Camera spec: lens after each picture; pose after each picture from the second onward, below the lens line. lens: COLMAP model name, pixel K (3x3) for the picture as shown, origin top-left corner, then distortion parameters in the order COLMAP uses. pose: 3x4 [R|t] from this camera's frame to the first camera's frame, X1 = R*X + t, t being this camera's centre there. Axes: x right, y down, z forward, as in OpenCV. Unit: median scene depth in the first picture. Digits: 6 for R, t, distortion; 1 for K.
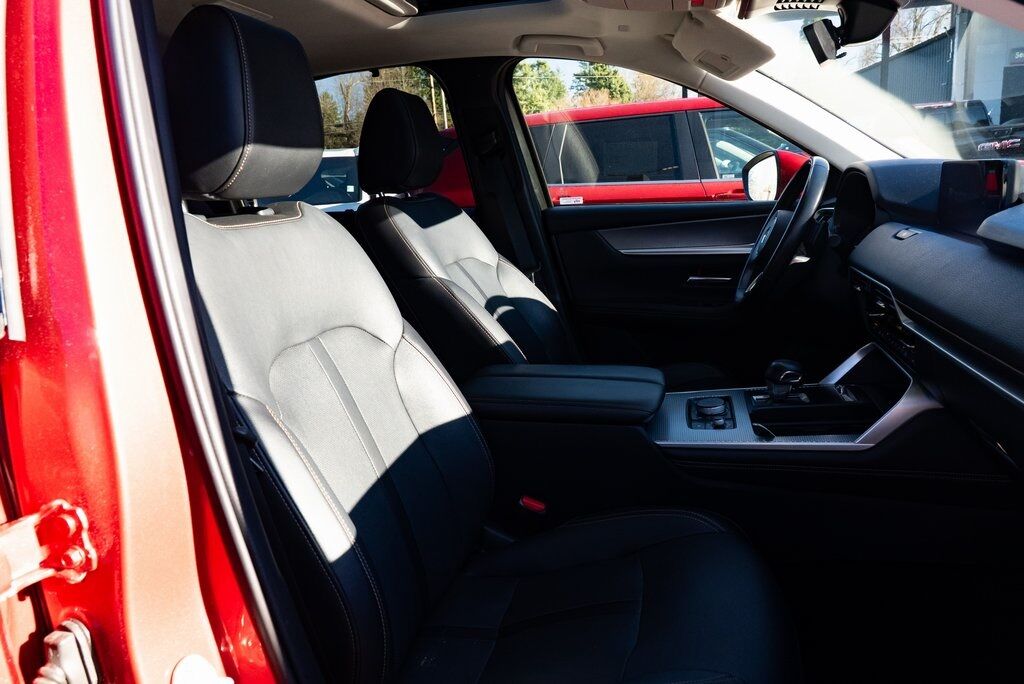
lens RADIAL K [[696.3, 0, 511.6], [0, 696.3, 342.5], [0, 0, 1]] dist [-0.031147, 0.017070]
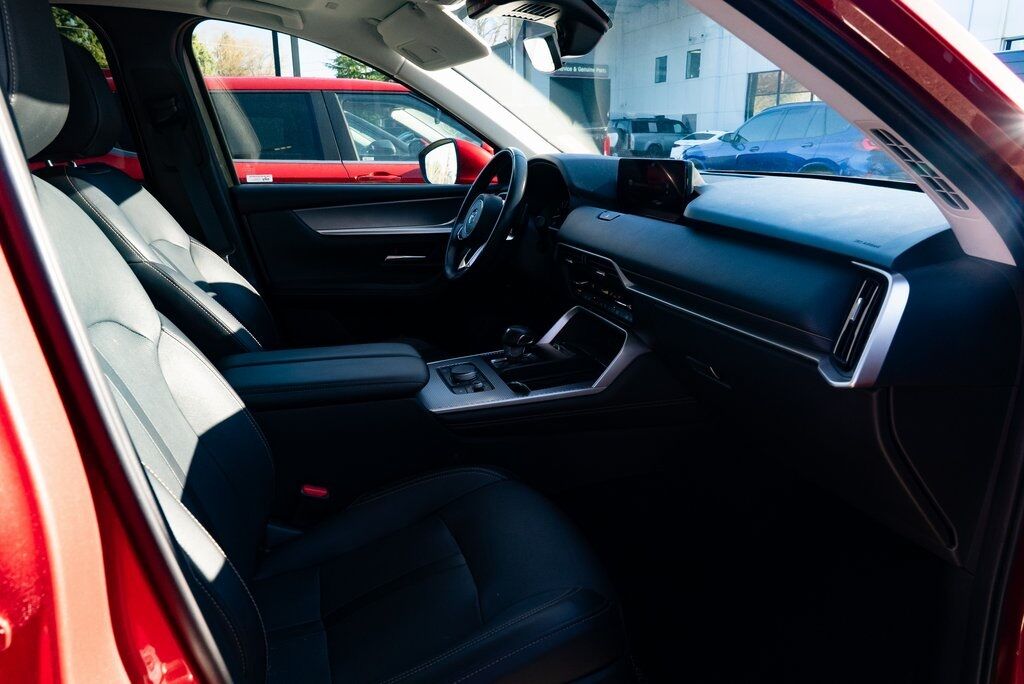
lens RADIAL K [[696.3, 0, 512.6], [0, 696.3, 342.1], [0, 0, 1]] dist [-0.031147, 0.017070]
pose [[0.846839, -0.084542, 0.525087, -0.170711], [0.070725, 0.996418, 0.046367, -0.001051], [-0.527126, -0.002128, 0.849784, 0.020412]]
